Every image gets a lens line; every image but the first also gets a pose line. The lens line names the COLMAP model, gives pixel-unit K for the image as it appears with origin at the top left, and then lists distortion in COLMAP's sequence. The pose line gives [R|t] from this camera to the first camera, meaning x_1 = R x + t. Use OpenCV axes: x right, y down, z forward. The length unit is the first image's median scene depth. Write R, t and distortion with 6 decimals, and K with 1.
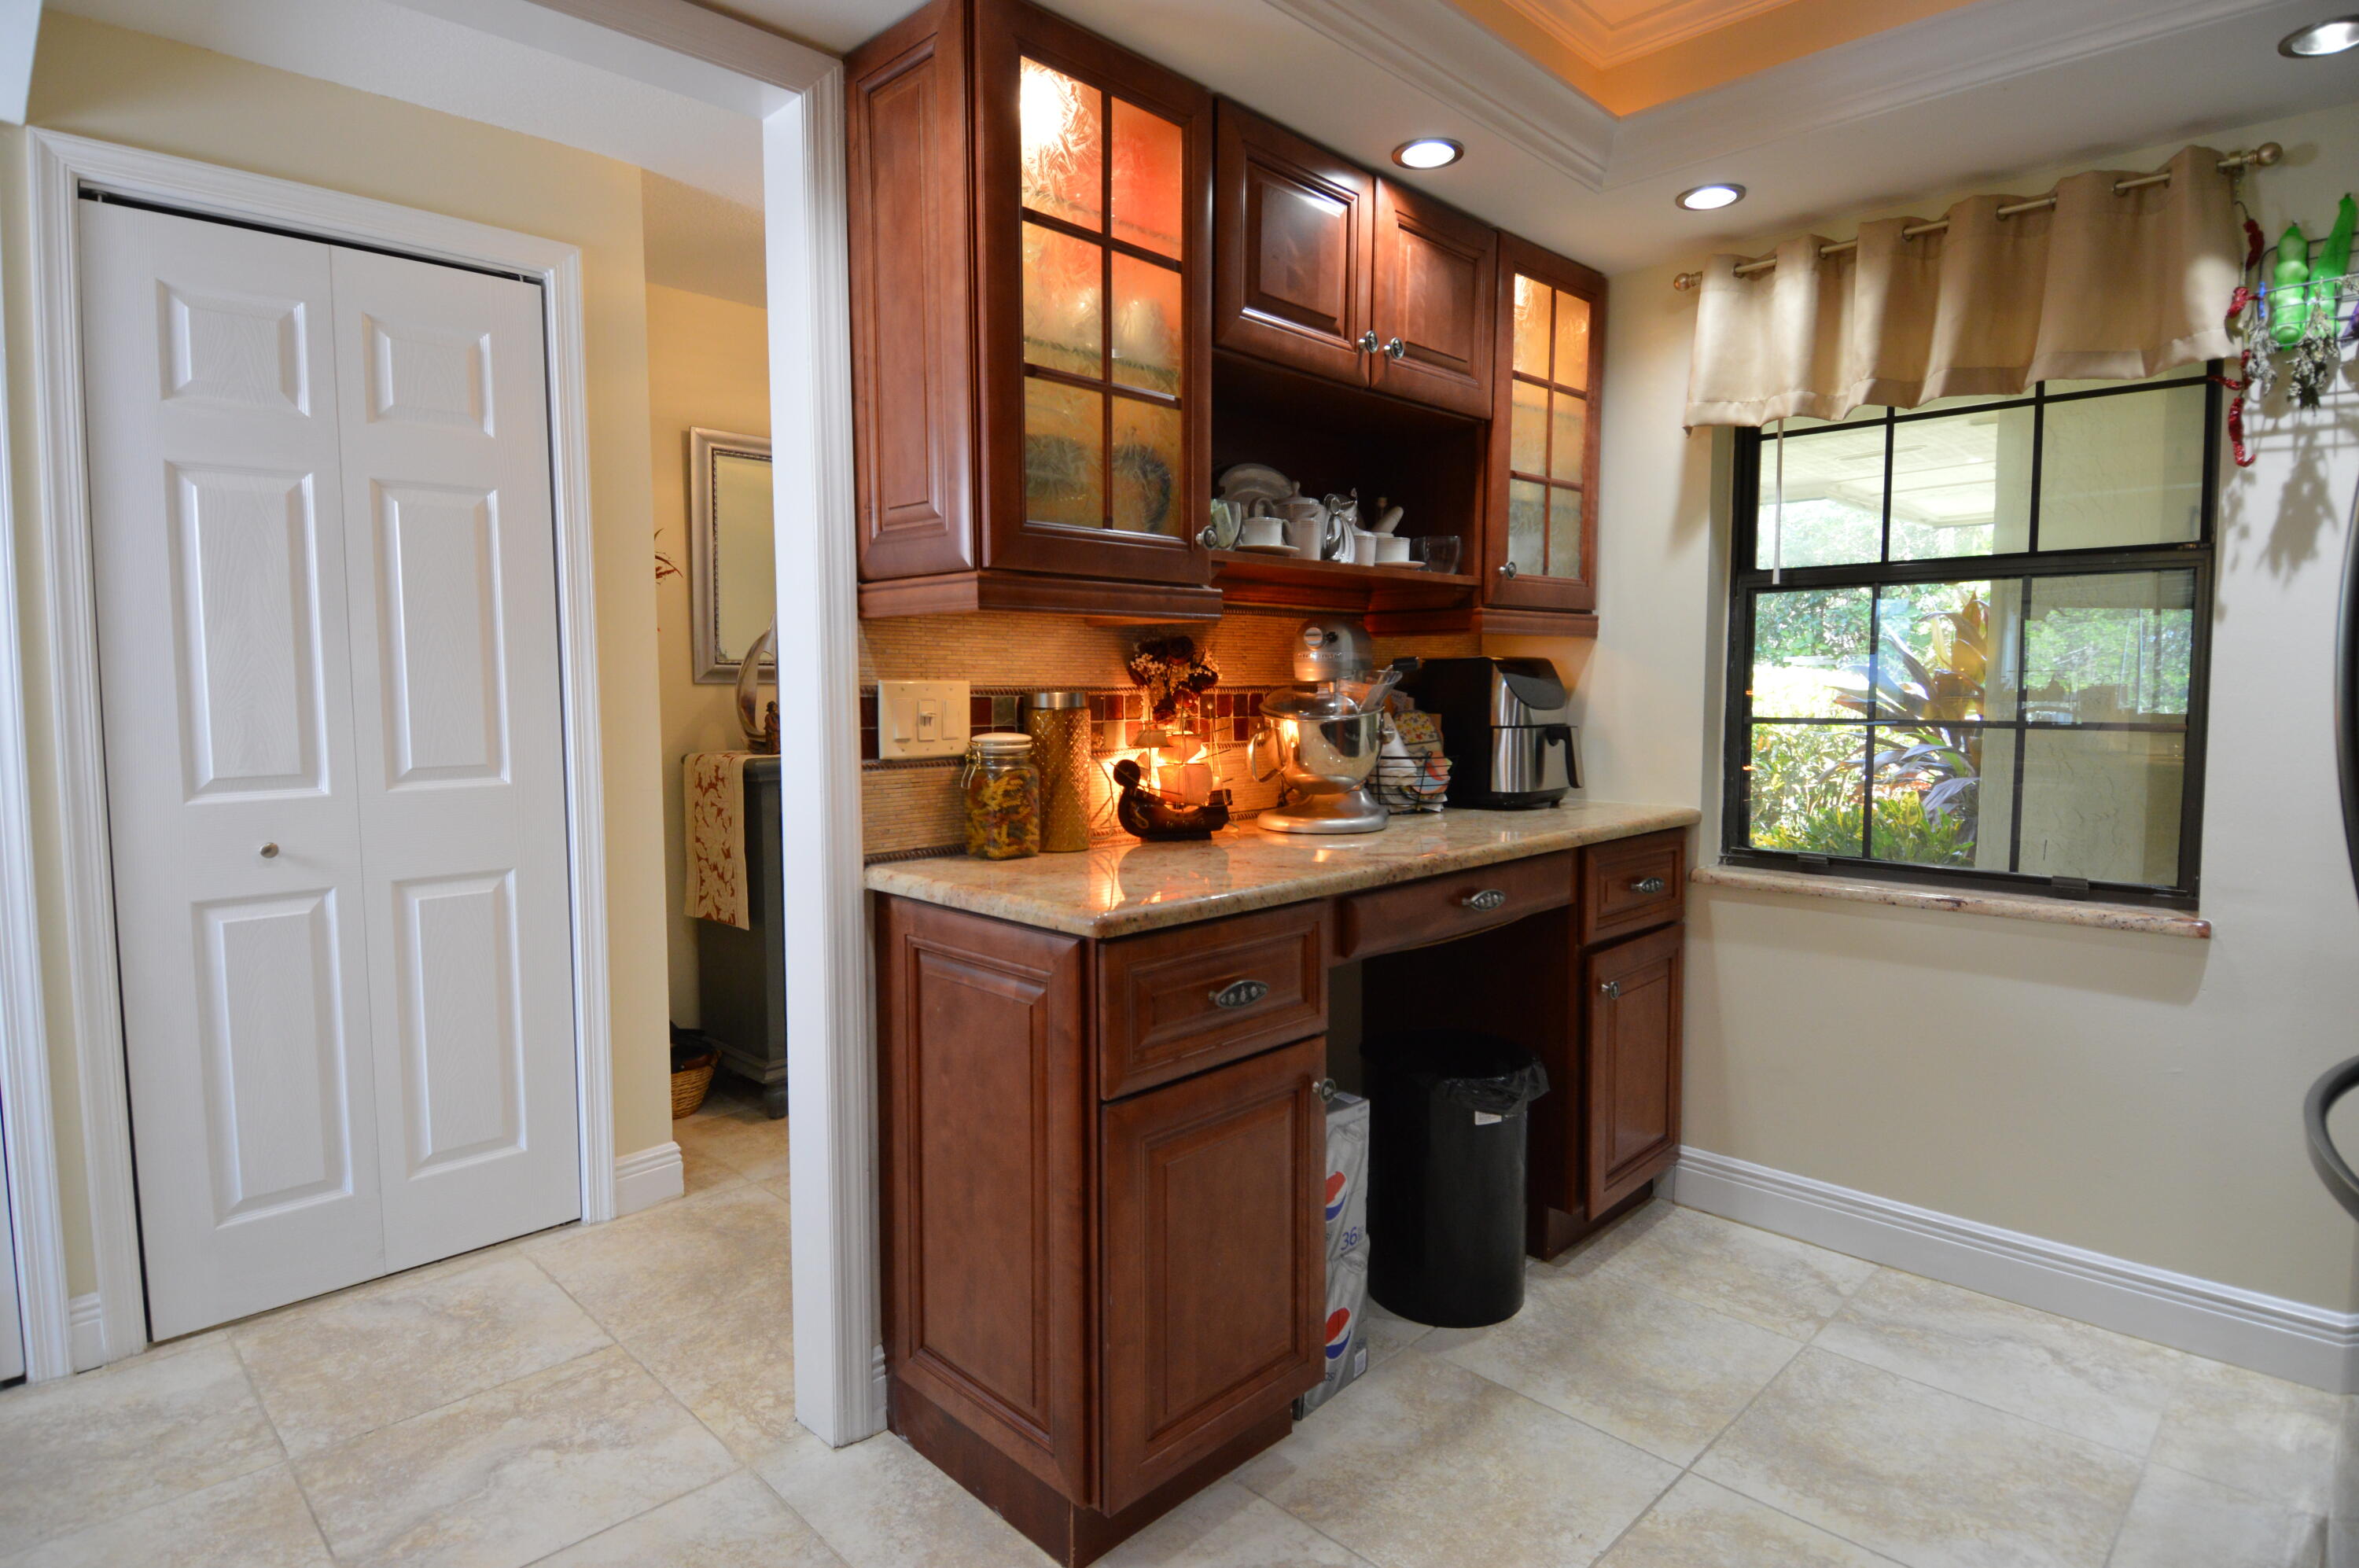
lens RADIAL K [[1235.9, 0, 1183.0], [0, 1235.9, 768.2], [0, 0, 1]] dist [0.050357, -0.054983]
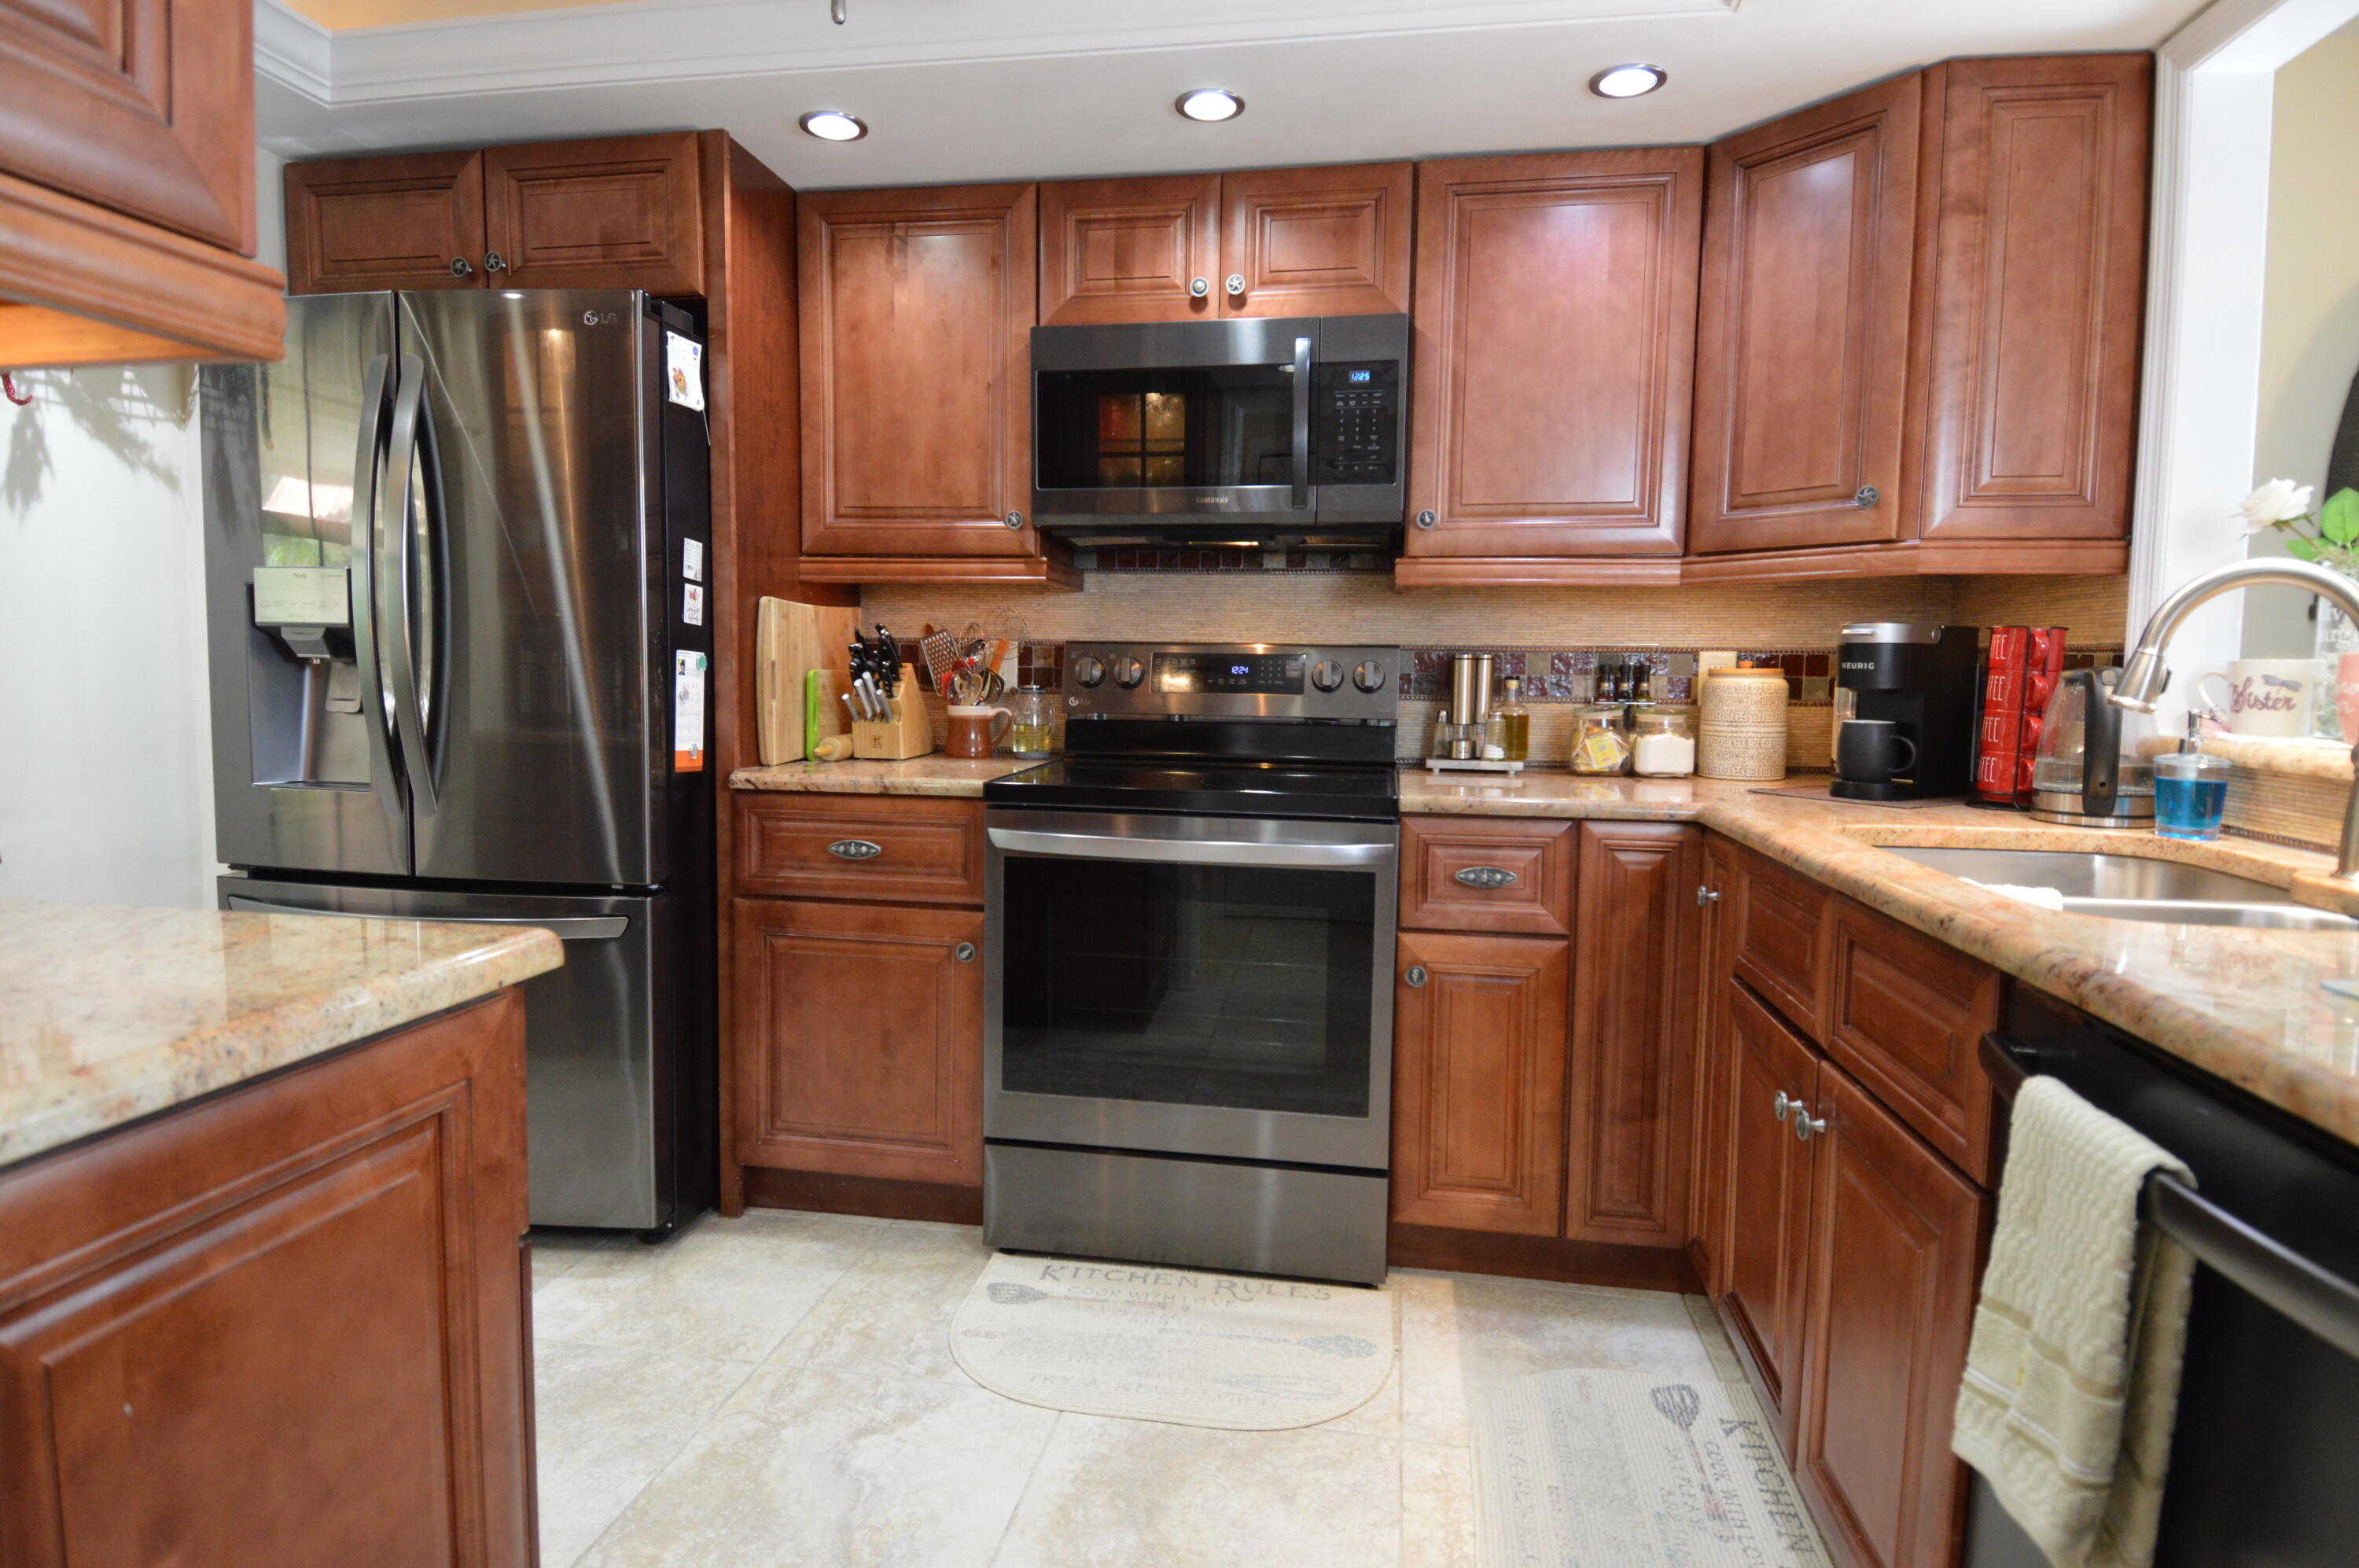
lens RADIAL K [[1235.9, 0, 1183.0], [0, 1235.9, 768.2], [0, 0, 1]] dist [0.050357, -0.054983]
pose [[-0.585568, -0.070871, 0.807519, -0.576723], [0.042248, 0.992149, 0.117711, -0.018918], [-0.809522, 0.103044, -0.577976, 0.827001]]
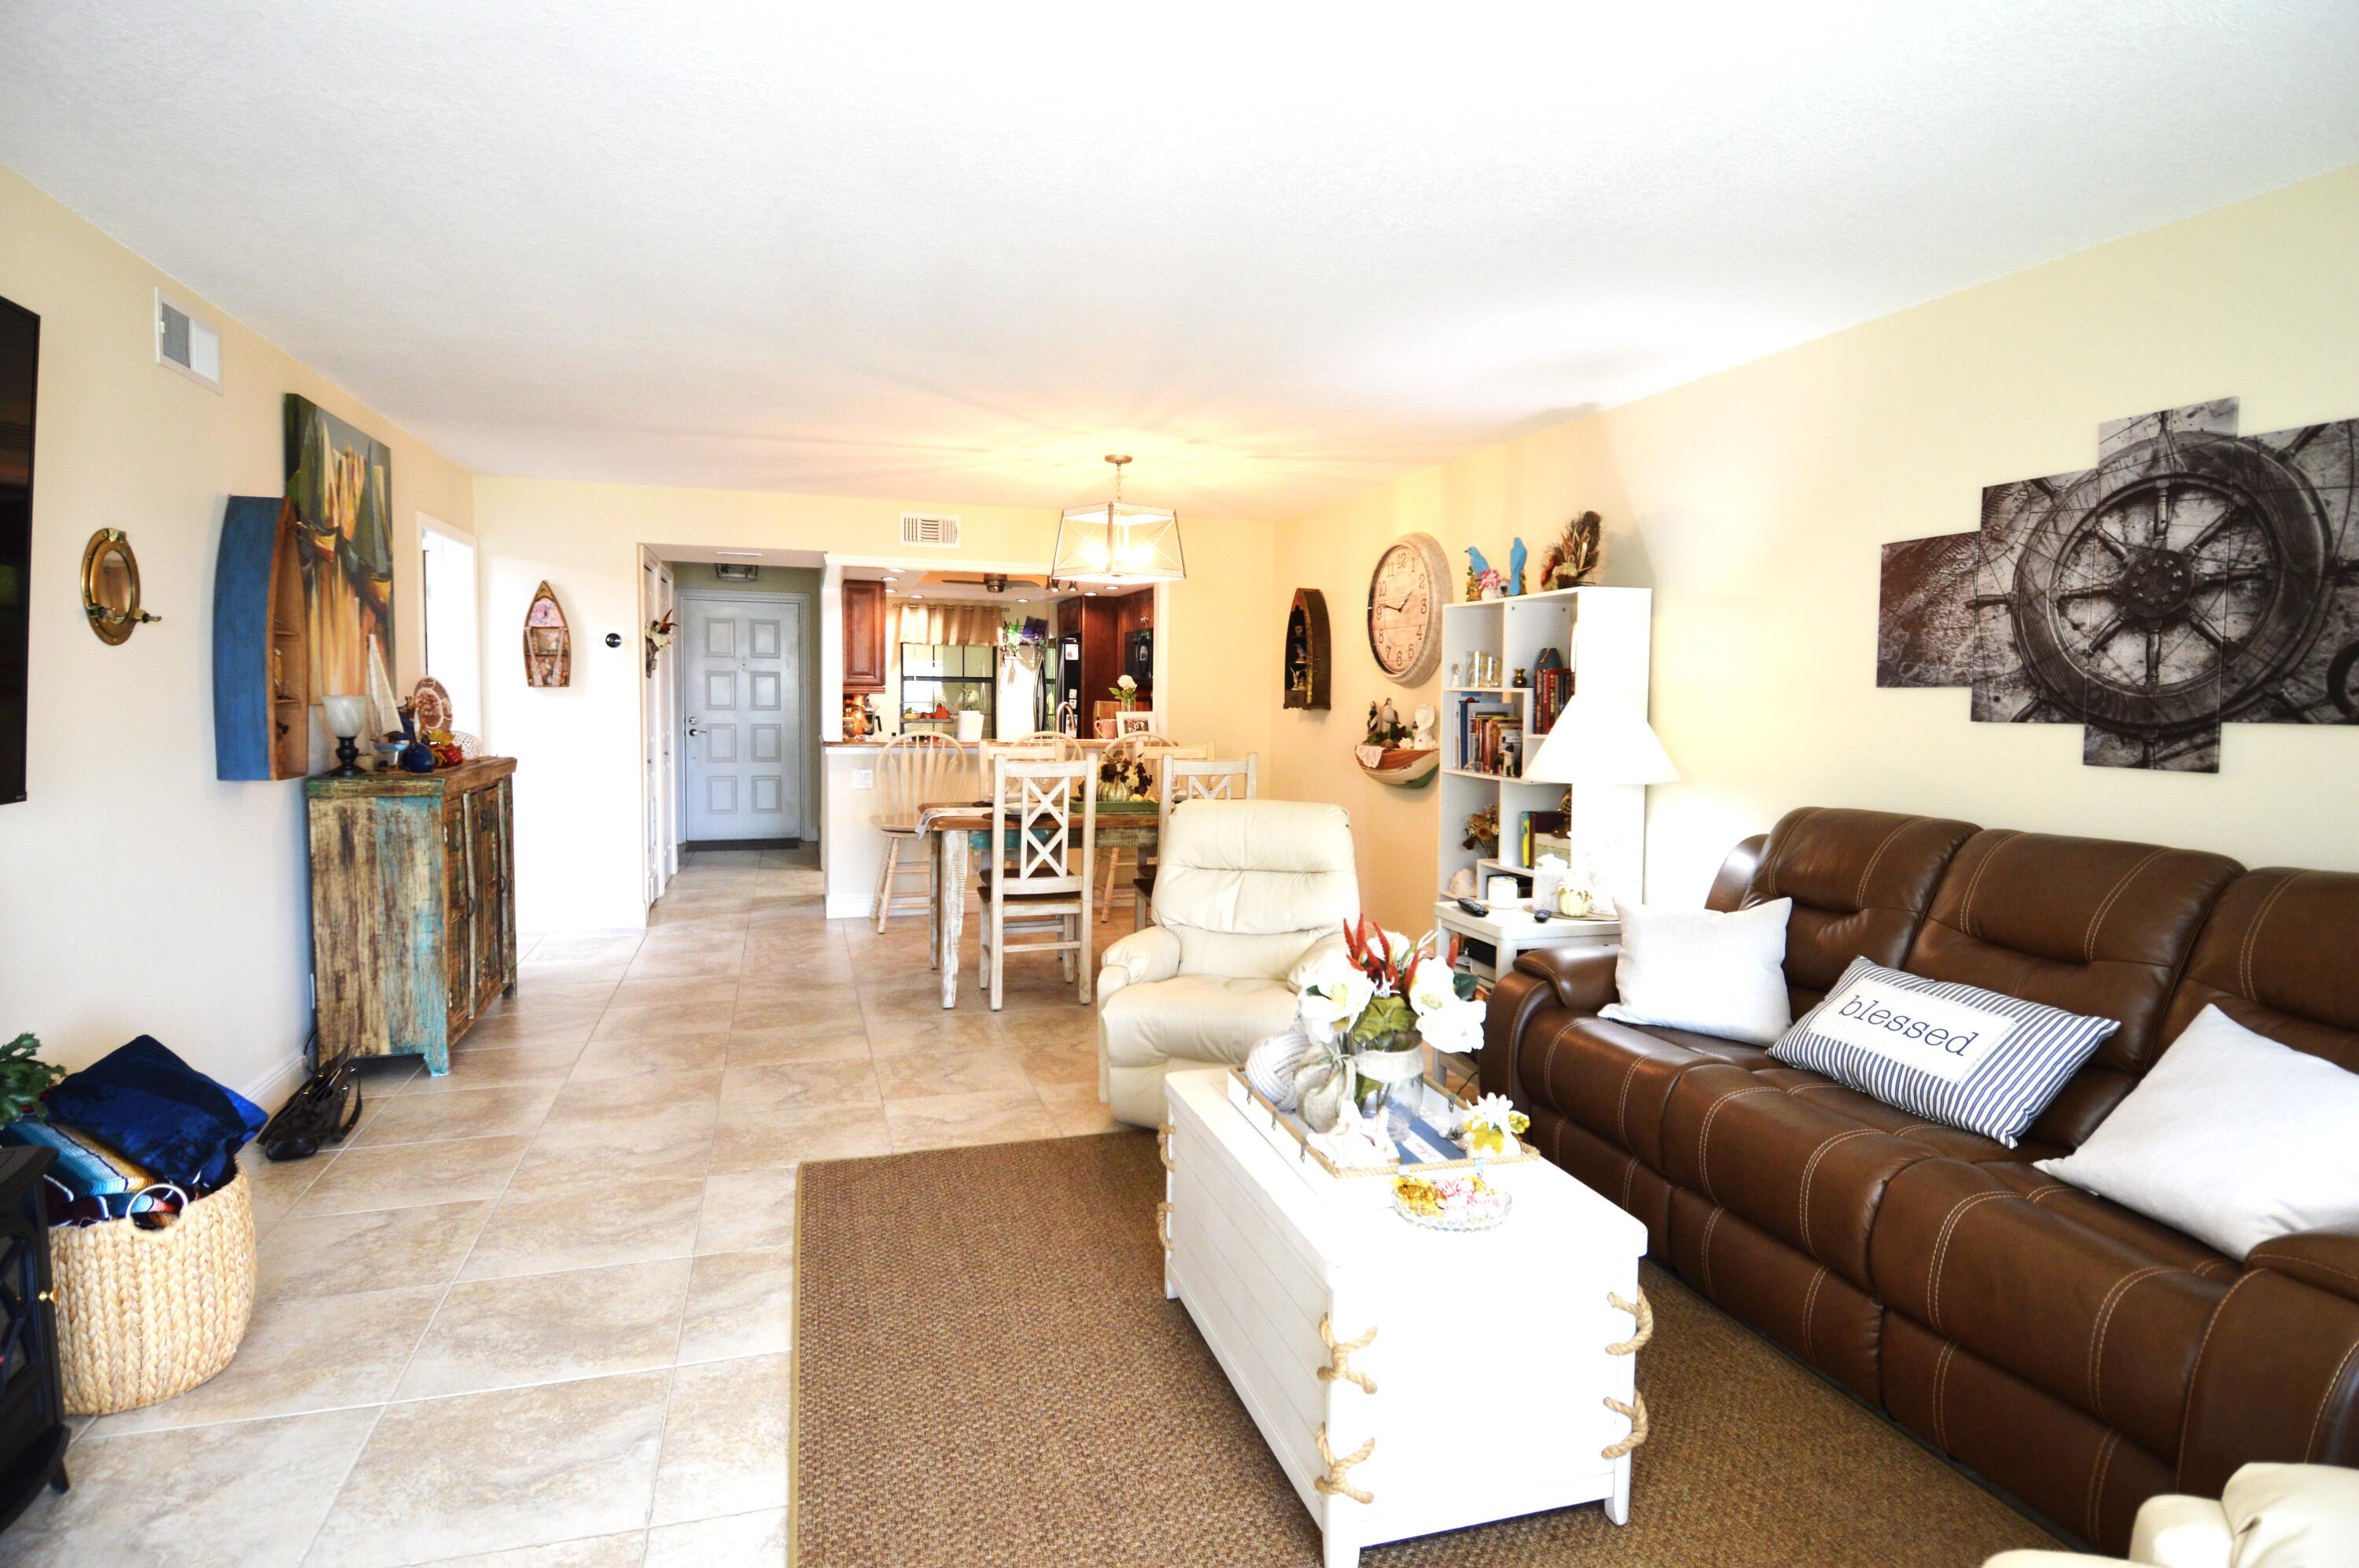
lens RADIAL K [[1235.9, 0, 1183.0], [0, 1235.9, 768.2], [0, 0, 1]] dist [0.050357, -0.054983]
pose [[0.460245, -0.048096, 0.886488, -3.561897], [0.045210, 0.998506, 0.030701, 0.070728], [-0.886640, 0.025948, 0.461731, -2.148153]]
